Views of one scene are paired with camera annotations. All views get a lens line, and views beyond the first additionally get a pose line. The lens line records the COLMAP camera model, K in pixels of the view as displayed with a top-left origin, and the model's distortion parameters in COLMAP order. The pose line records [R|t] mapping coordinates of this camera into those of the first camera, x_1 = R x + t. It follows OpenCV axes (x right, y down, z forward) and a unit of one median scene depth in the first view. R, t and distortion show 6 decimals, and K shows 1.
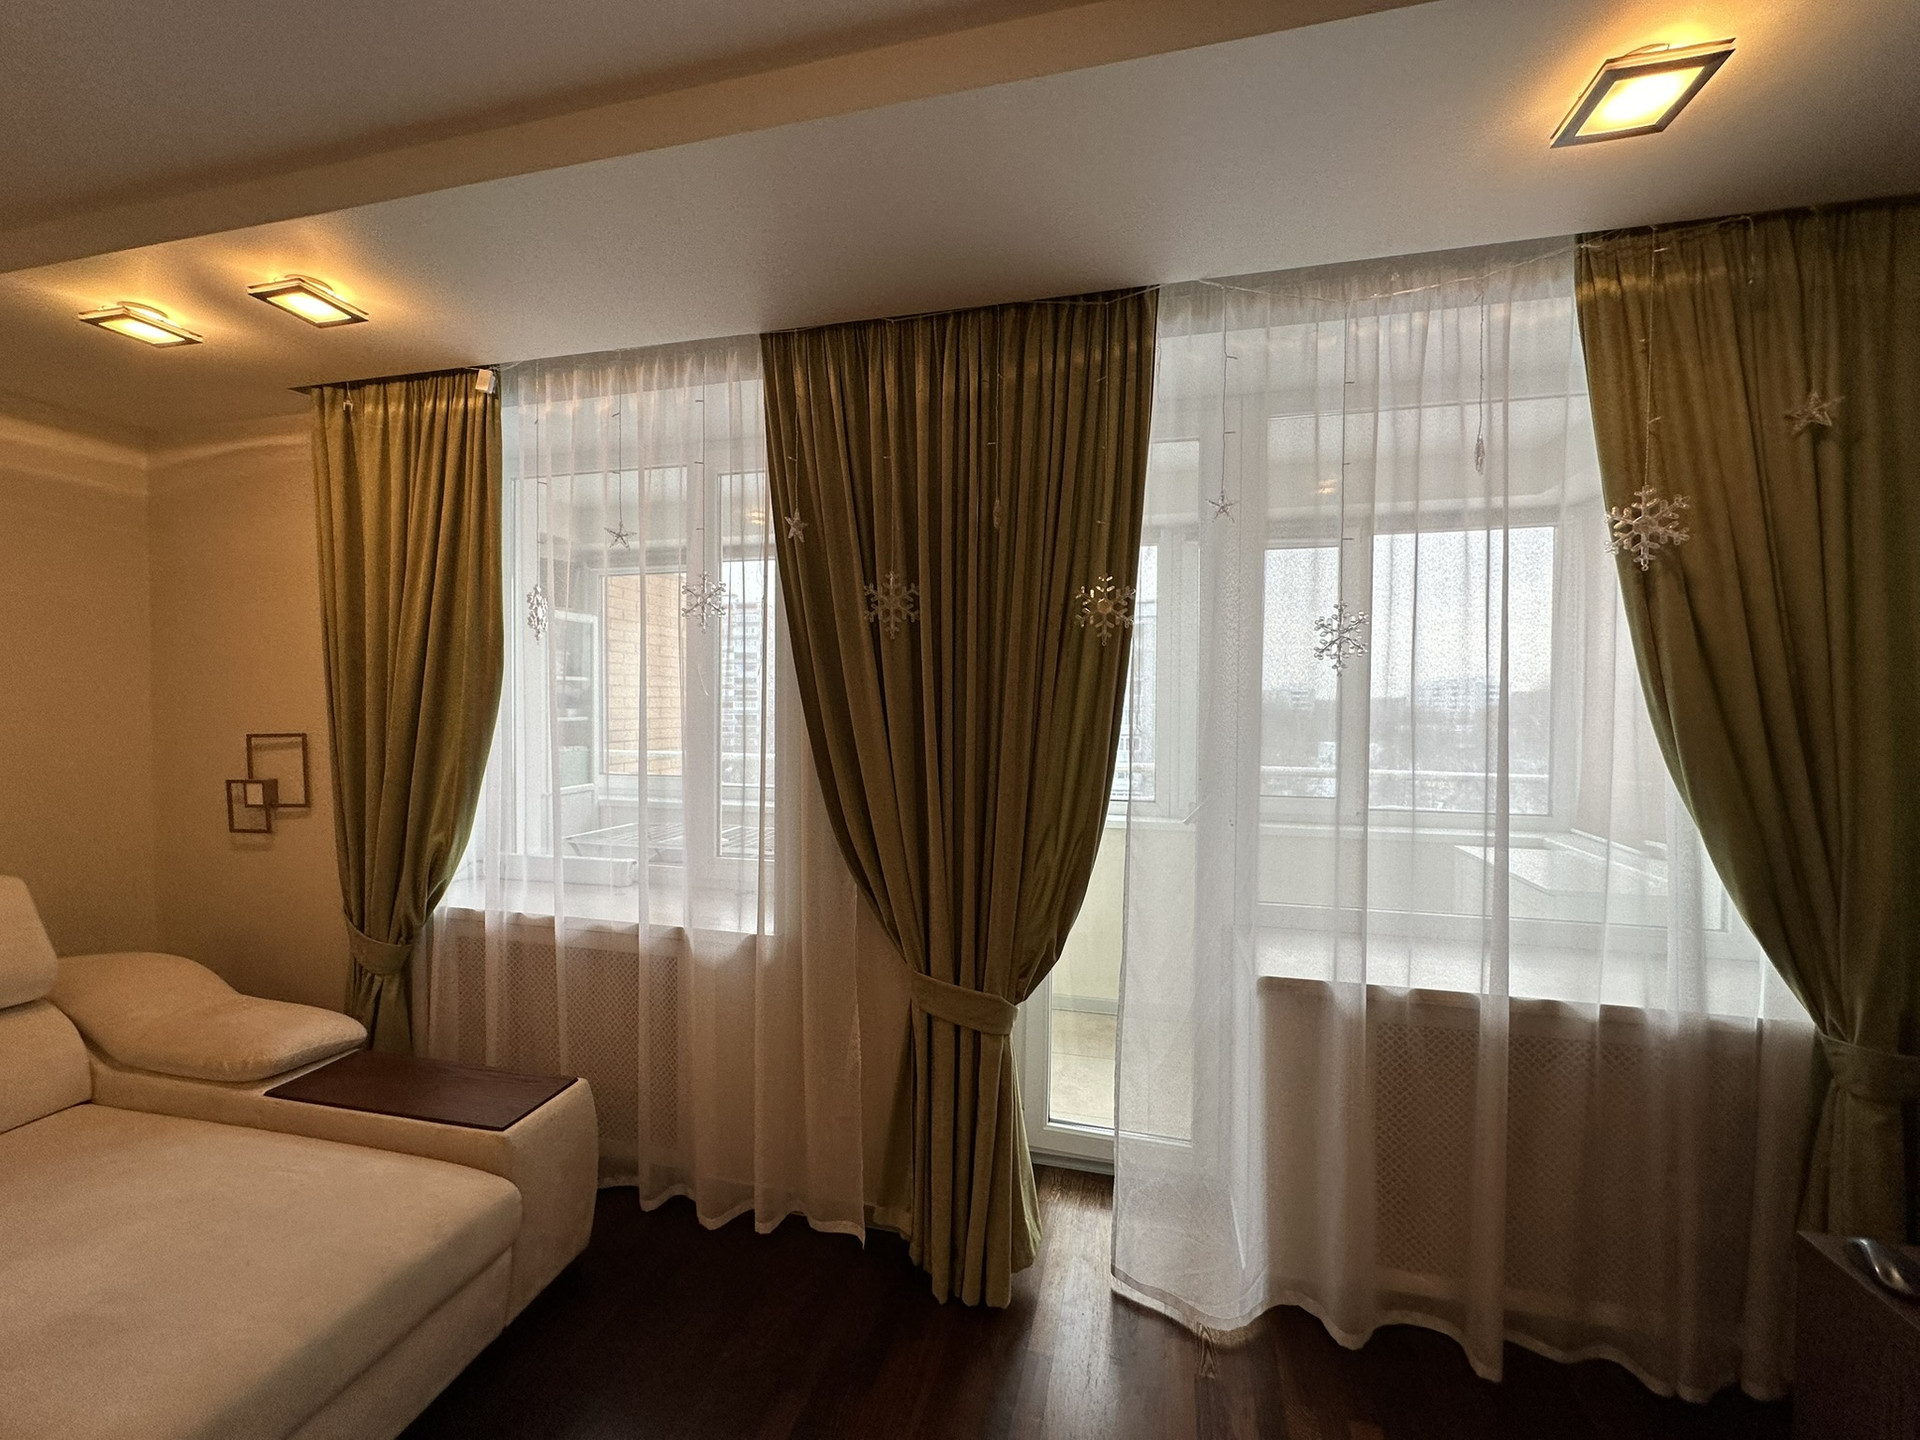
lens RADIAL K [[767.7, 0, 959.4], [0, 767.7, 718.2], [0, 0, 1]] dist [0.000263, 0.000307]
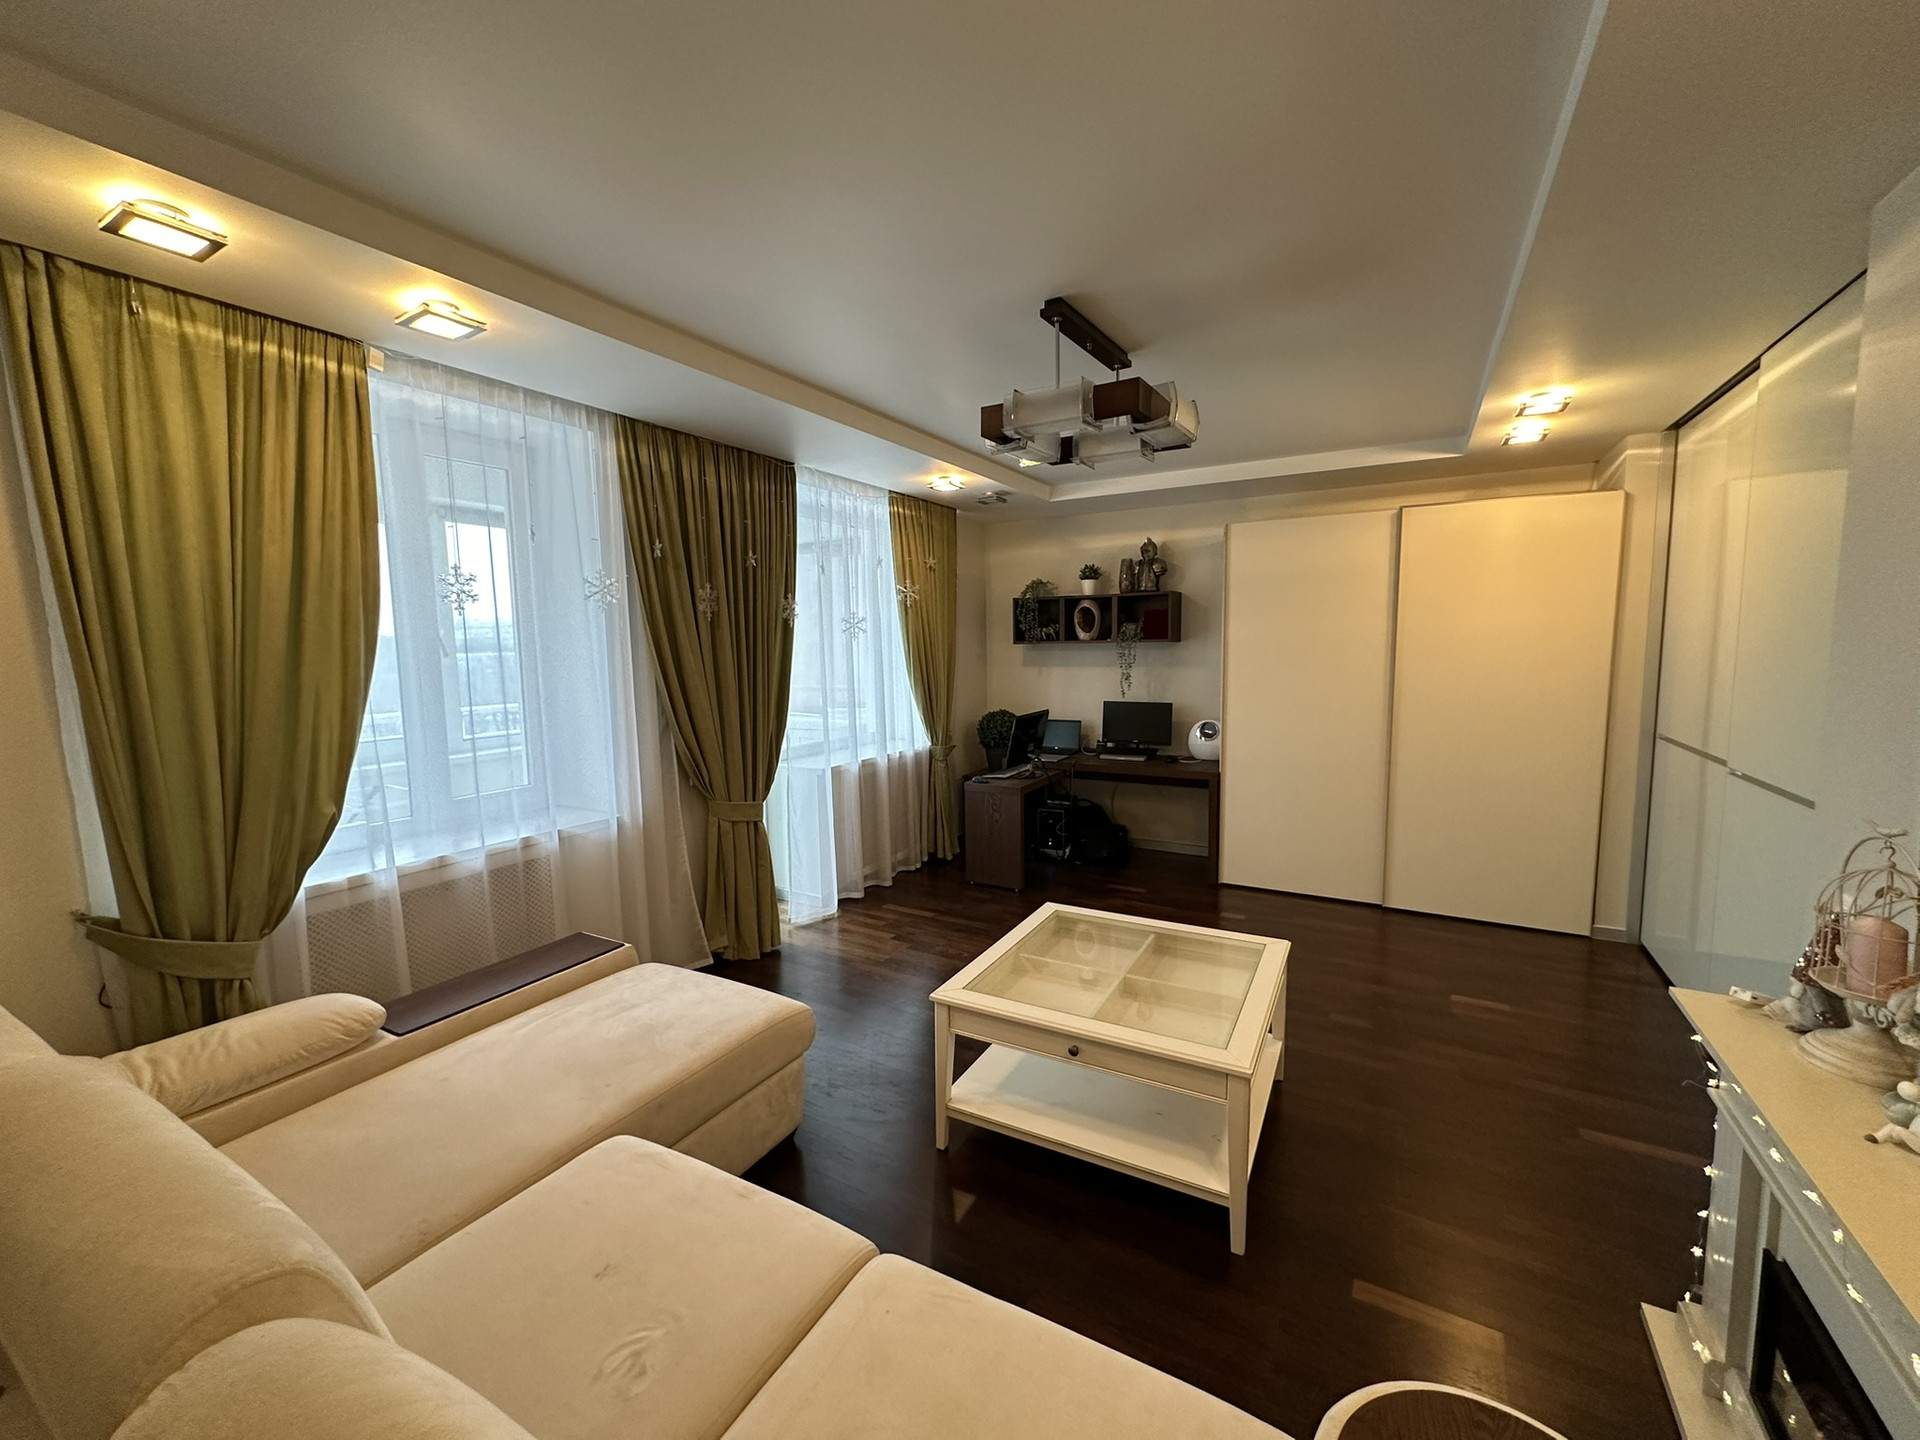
lens RADIAL K [[767.7, 0, 959.4], [0, 767.7, 718.2], [0, 0, 1]] dist [0.000263, 0.000307]
pose [[0.284895, -0.109913, 0.952236, -1.764628], [0.025610, 0.993922, 0.107062, -0.066983], [-0.958217, -0.006115, 0.285978, -0.067621]]
